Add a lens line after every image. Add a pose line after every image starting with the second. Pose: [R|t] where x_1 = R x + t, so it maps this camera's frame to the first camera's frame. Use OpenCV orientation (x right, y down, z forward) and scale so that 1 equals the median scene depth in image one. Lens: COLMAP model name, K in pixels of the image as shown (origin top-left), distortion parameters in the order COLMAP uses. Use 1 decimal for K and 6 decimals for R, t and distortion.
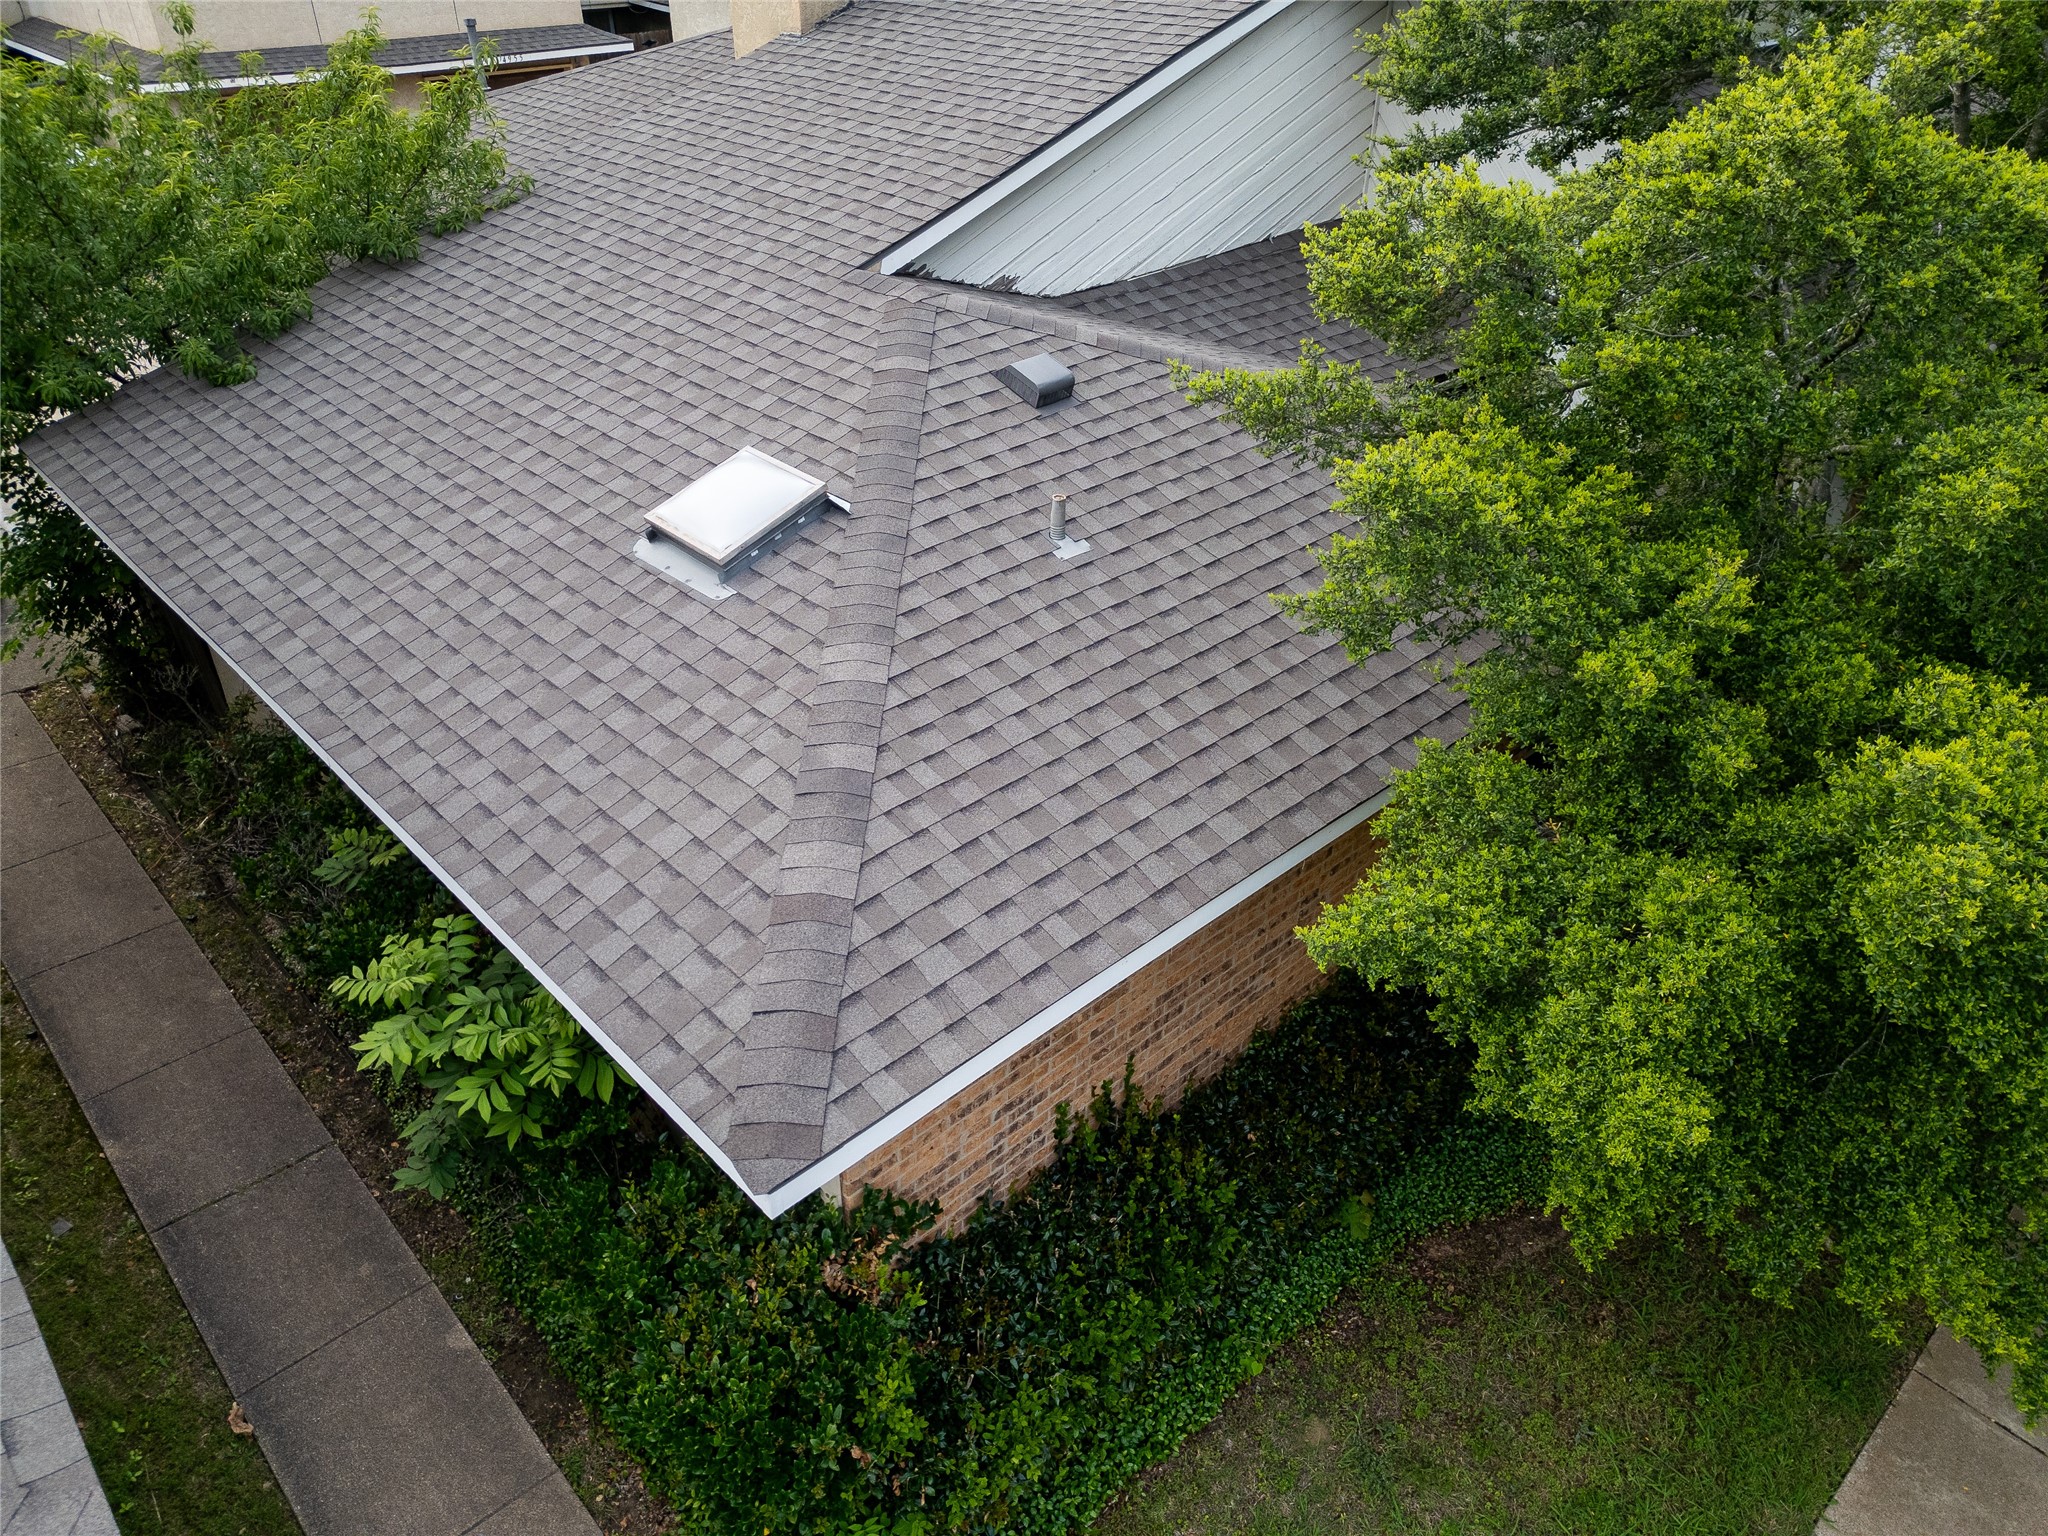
lens RADIAL K [[1437.2, 0, 1024.0], [0, 1437.2, 768.0], [0, 0, 1]] dist [0.090685, -0.099443]
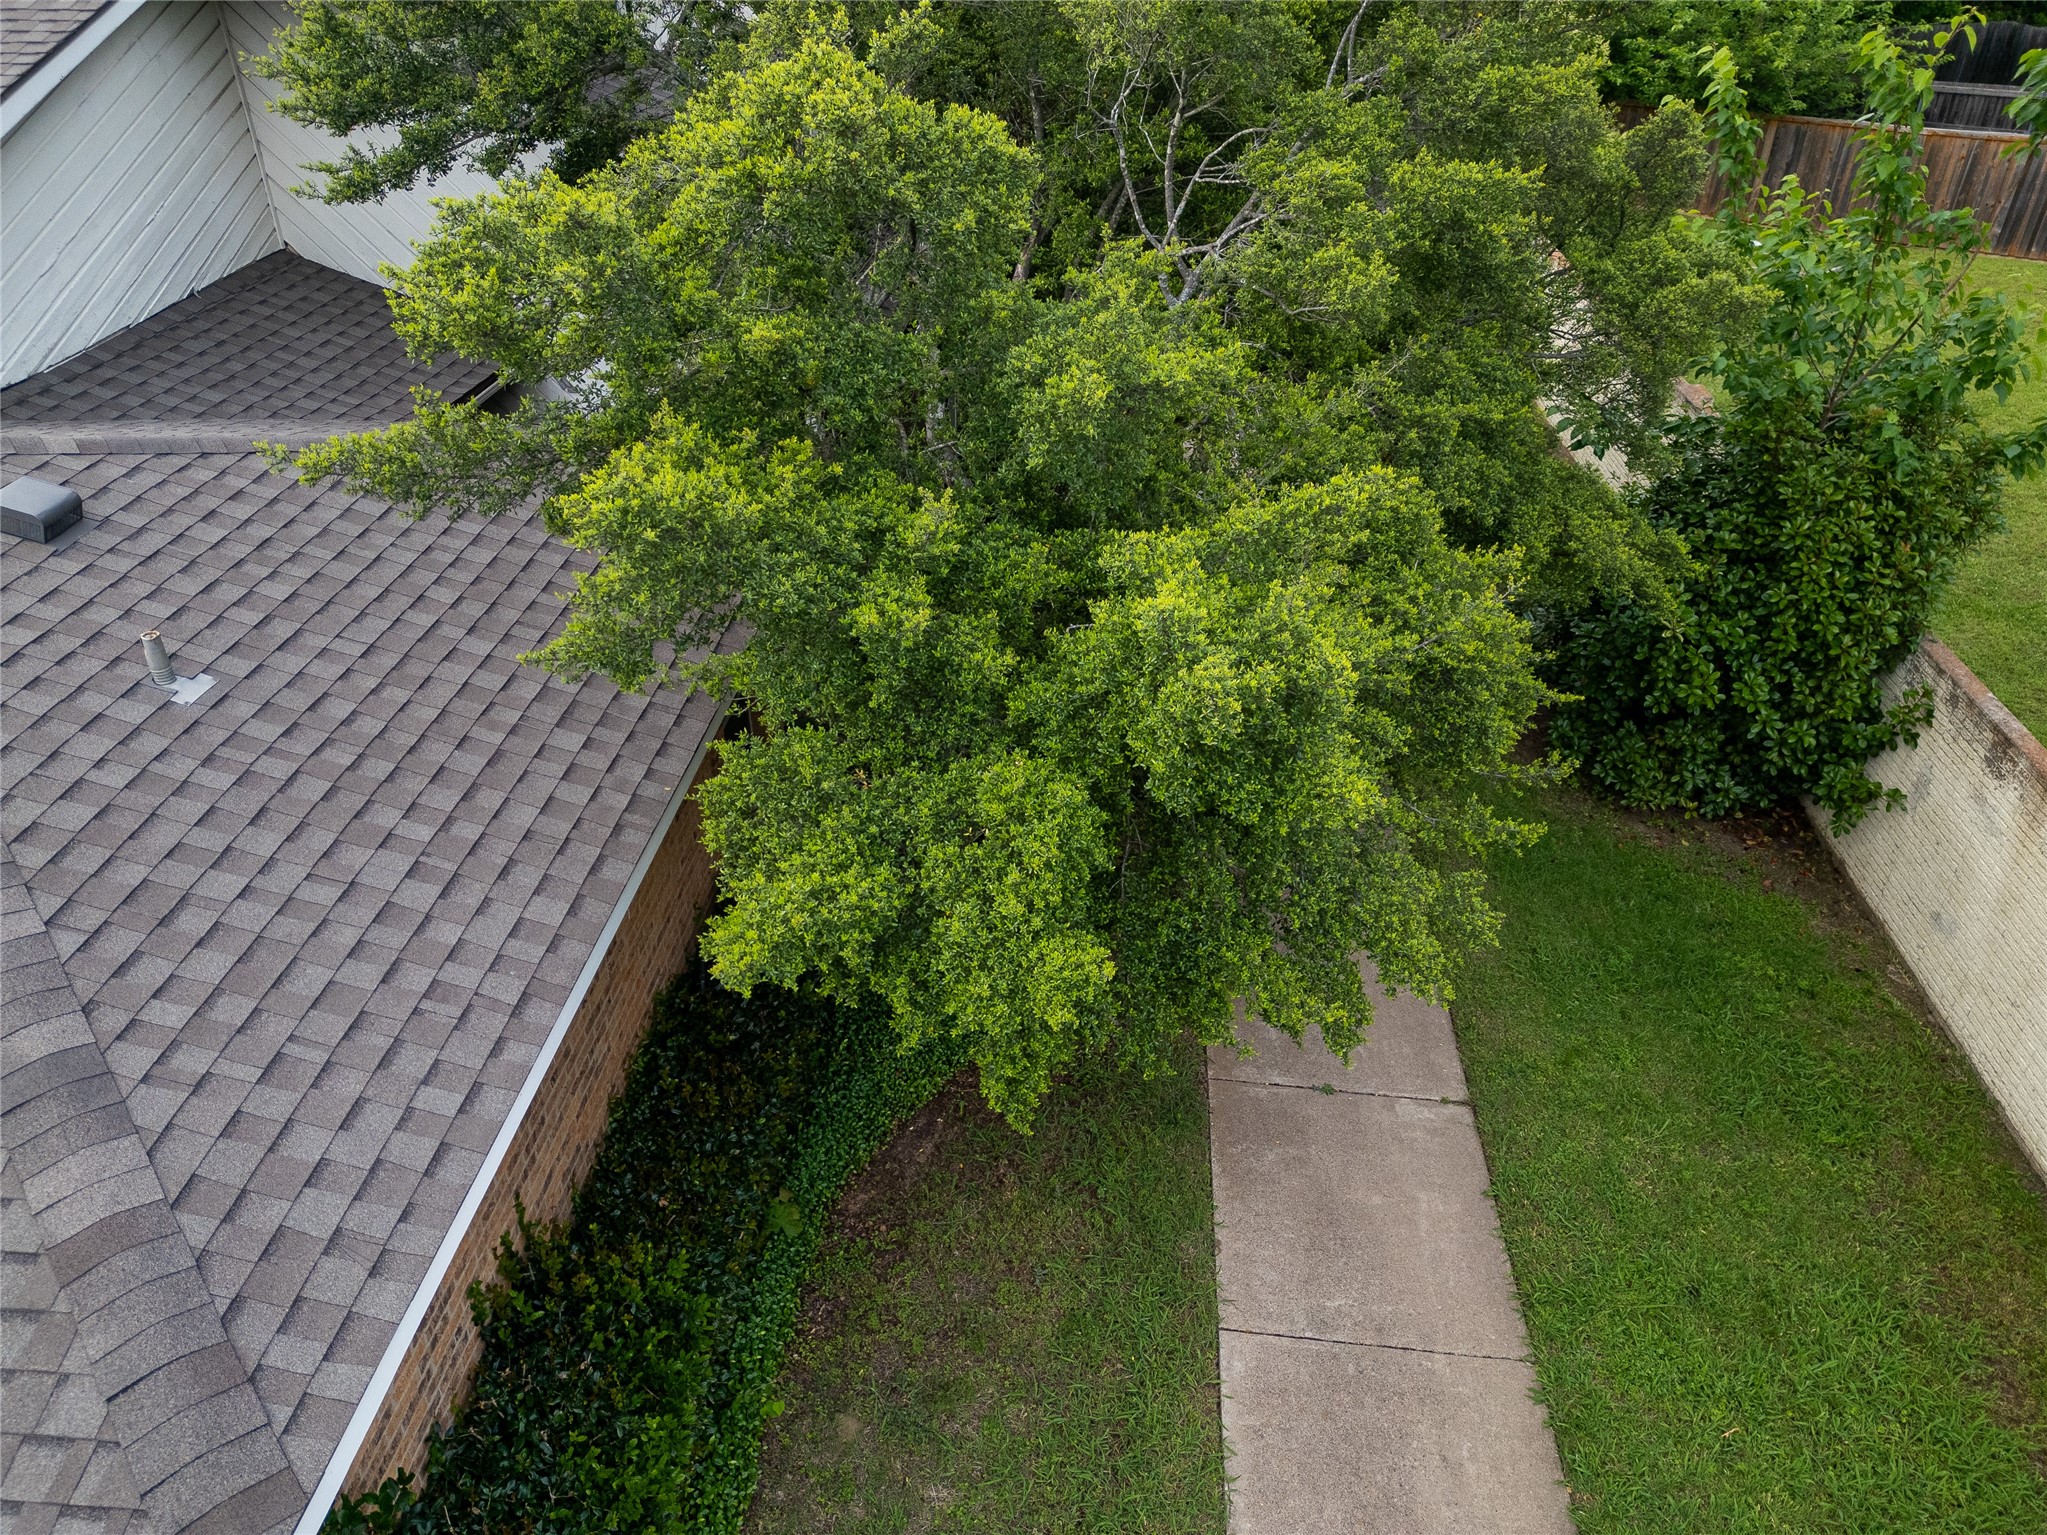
lens RADIAL K [[1446.6, 0, 1027.6], [0, 1446.6, 763.6], [0, 0, 1]] dist [0.087213, -0.084067]
pose [[0.742741, -0.366324, 0.560484, -0.121208], [0.369670, 0.922277, 0.112908, -0.037857], [-0.558283, 0.123333, 0.820433, 0.056173]]
